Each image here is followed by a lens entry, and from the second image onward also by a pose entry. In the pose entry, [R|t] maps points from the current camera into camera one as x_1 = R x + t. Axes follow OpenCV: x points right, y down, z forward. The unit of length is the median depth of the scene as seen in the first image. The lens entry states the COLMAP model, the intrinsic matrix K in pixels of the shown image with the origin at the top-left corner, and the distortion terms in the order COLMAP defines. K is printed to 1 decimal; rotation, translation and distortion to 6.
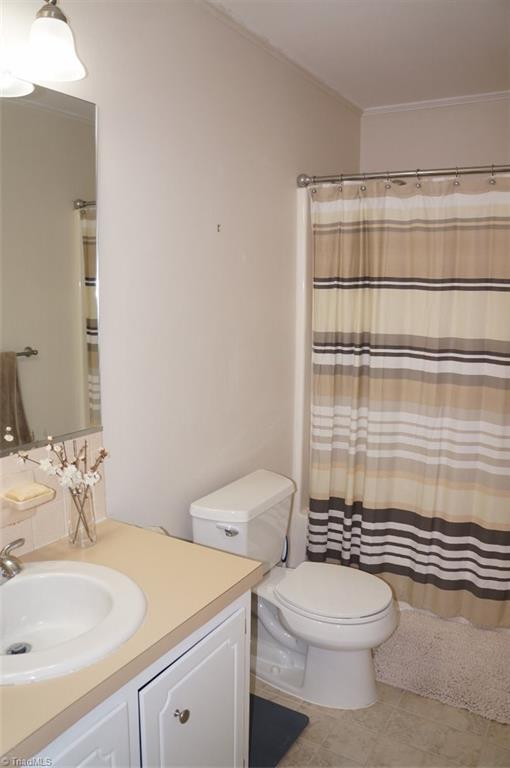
lens RADIAL K [[584.5, 0, 256.2], [0, 584.5, 382.8], [0, 0, 1]] dist [-0.172623, 0.098311]
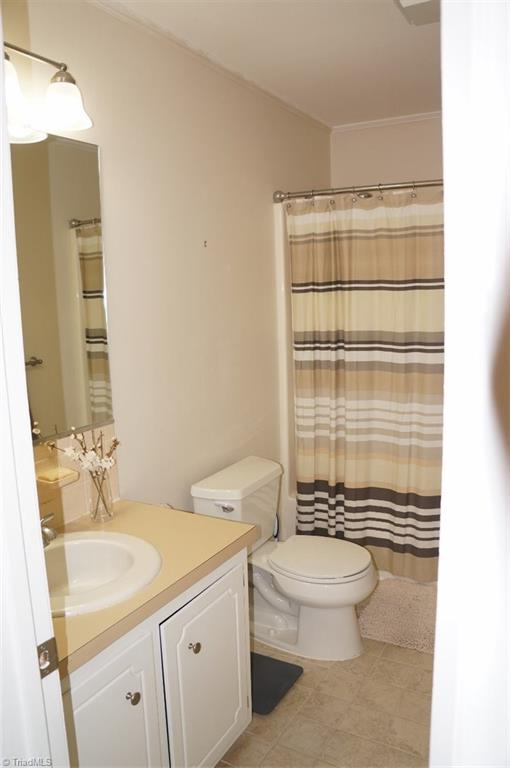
lens RADIAL K [[584.5, 0, 255.6], [0, 584.5, 385.6], [0, 0, 1]] dist [-0.172623, 0.098311]
pose [[0.998919, -0.042731, 0.018328, 0.001061], [0.042765, 0.999084, -0.001500, 0.014958], [-0.018247, 0.002282, 0.999831, -0.124324]]
